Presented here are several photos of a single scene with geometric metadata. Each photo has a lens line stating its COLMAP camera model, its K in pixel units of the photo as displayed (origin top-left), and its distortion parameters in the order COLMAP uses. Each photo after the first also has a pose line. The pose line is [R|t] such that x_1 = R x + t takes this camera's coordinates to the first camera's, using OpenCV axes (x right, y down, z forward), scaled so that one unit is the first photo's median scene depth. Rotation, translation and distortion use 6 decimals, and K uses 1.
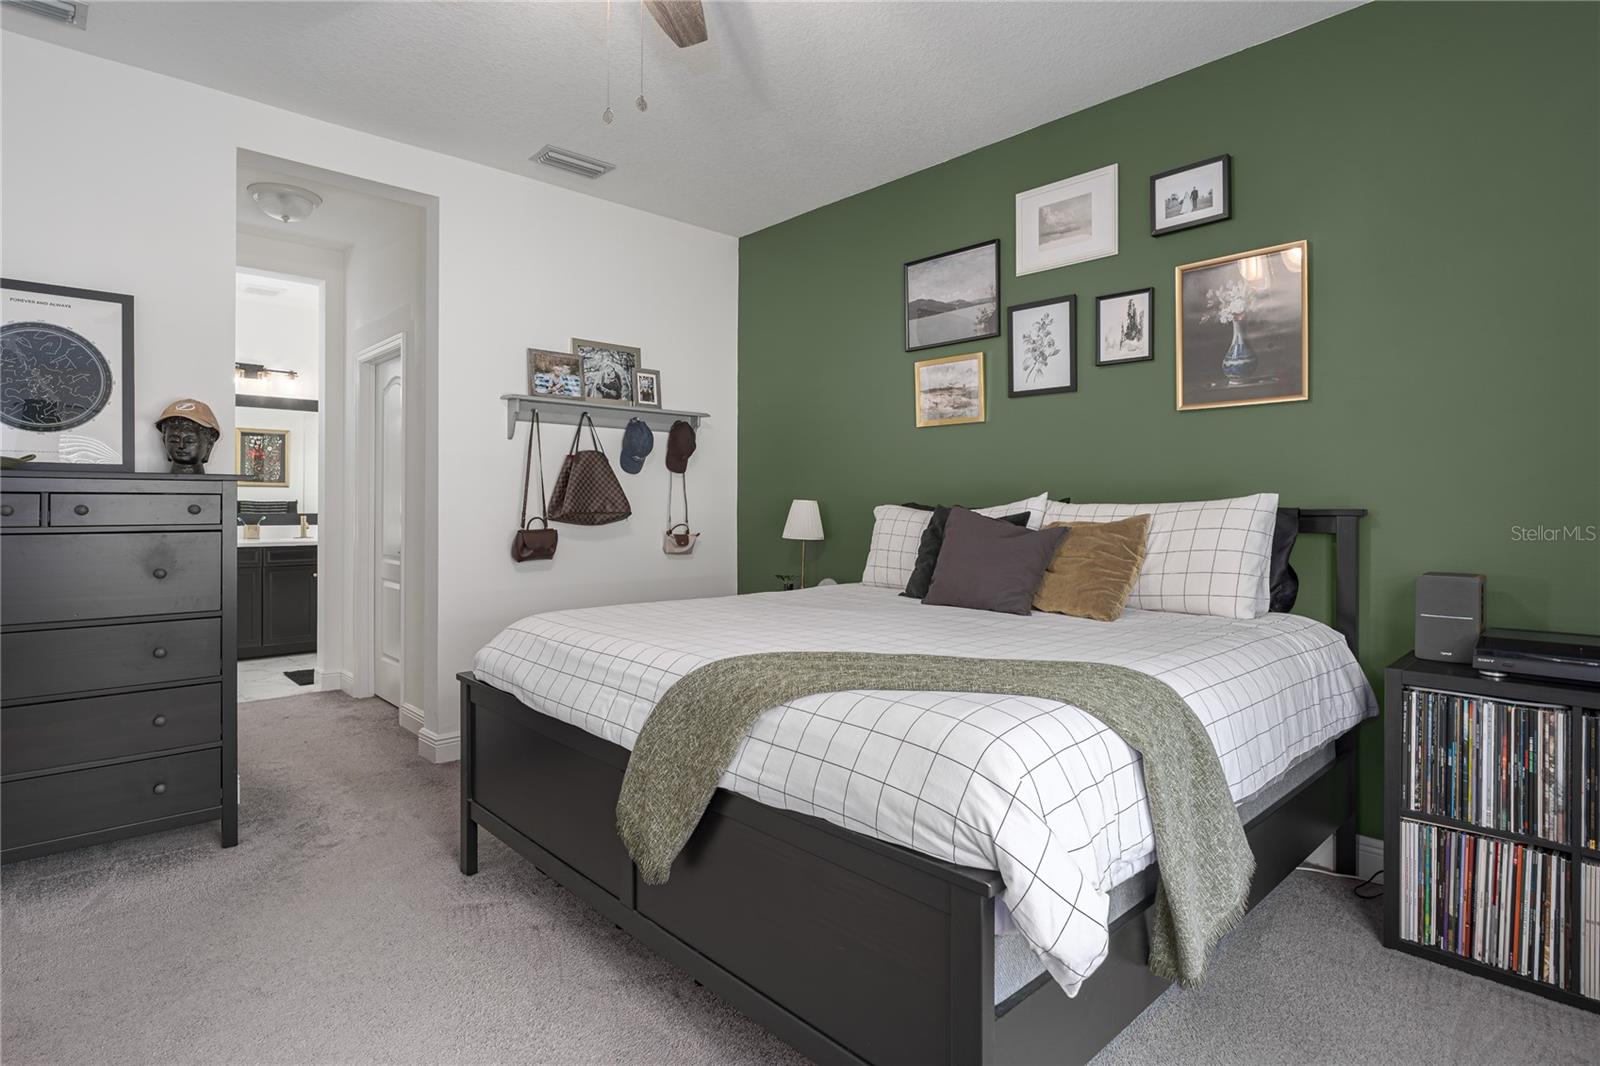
lens RADIAL K [[832.9, 0, 803.4], [0, 832.9, 511.2], [0, 0, 1]] dist [-0.003908, 0.000545]
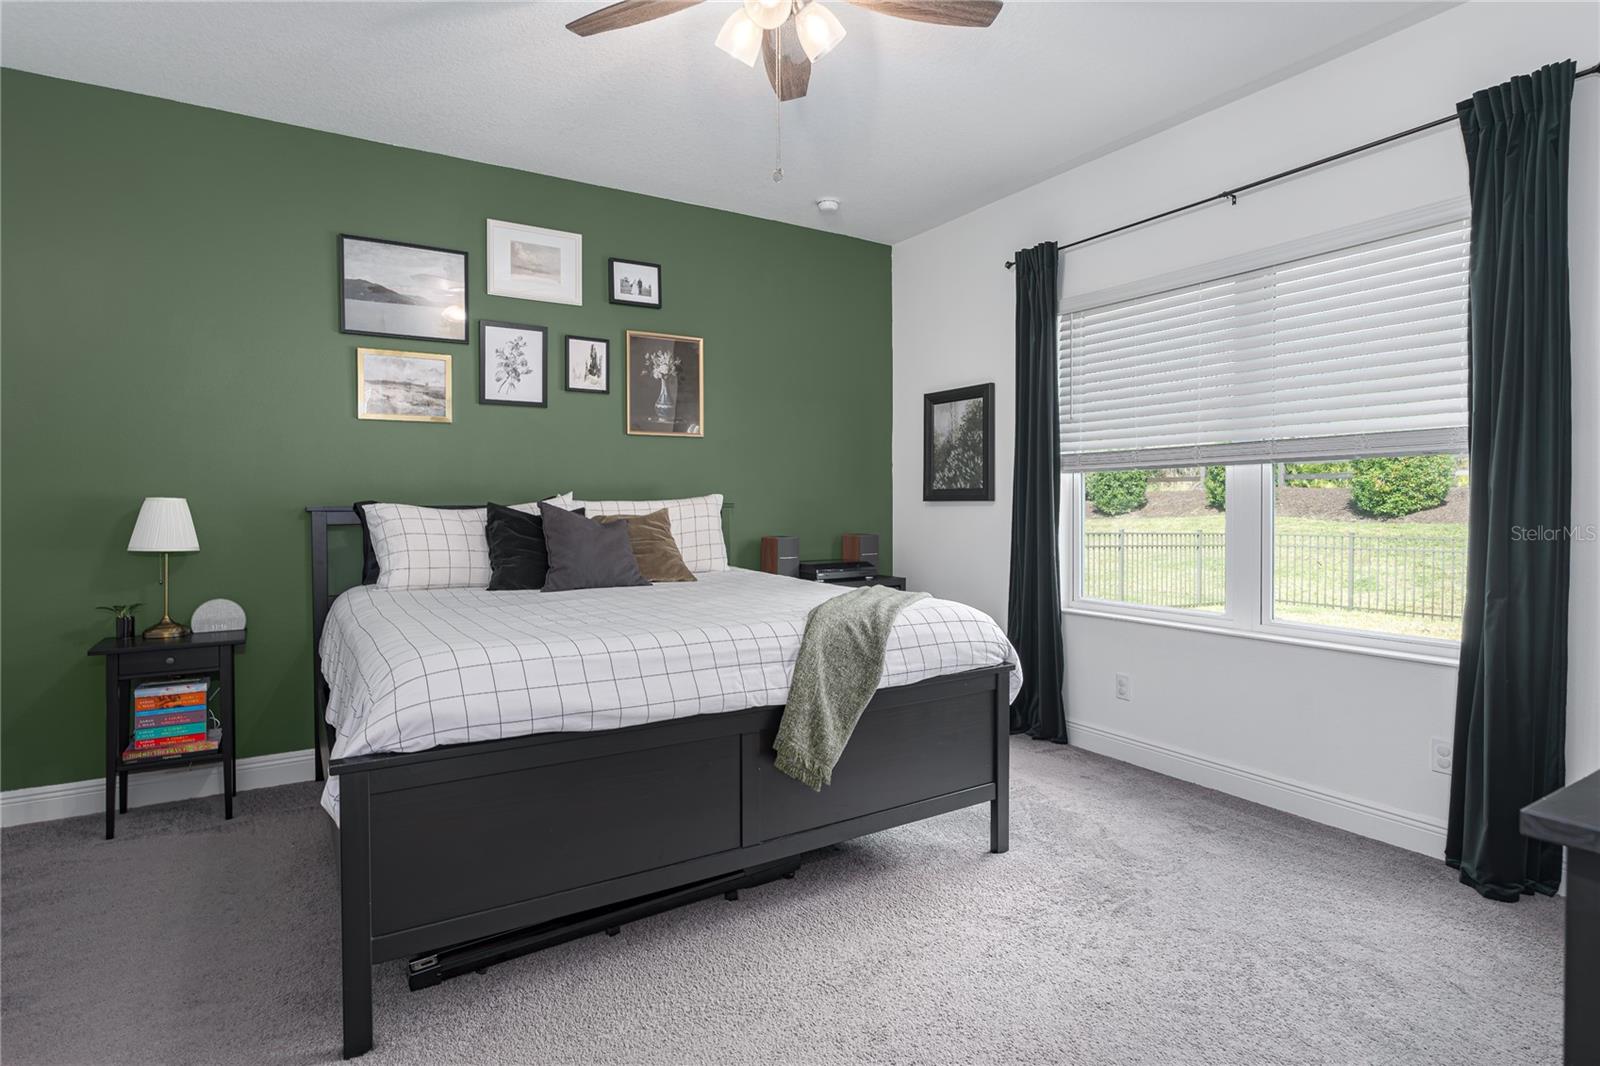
lens RADIAL K [[818.6, 0, 782.9], [0, 818.6, 532.0], [0, 0, 1]] dist [0.000256, 0.000725]
pose [[0.200647, -0.041945, 0.978765, -0.776438], [0.011290, 0.999116, 0.040503, -0.008244], [-0.979599, 0.002923, 0.200943, 0.426105]]
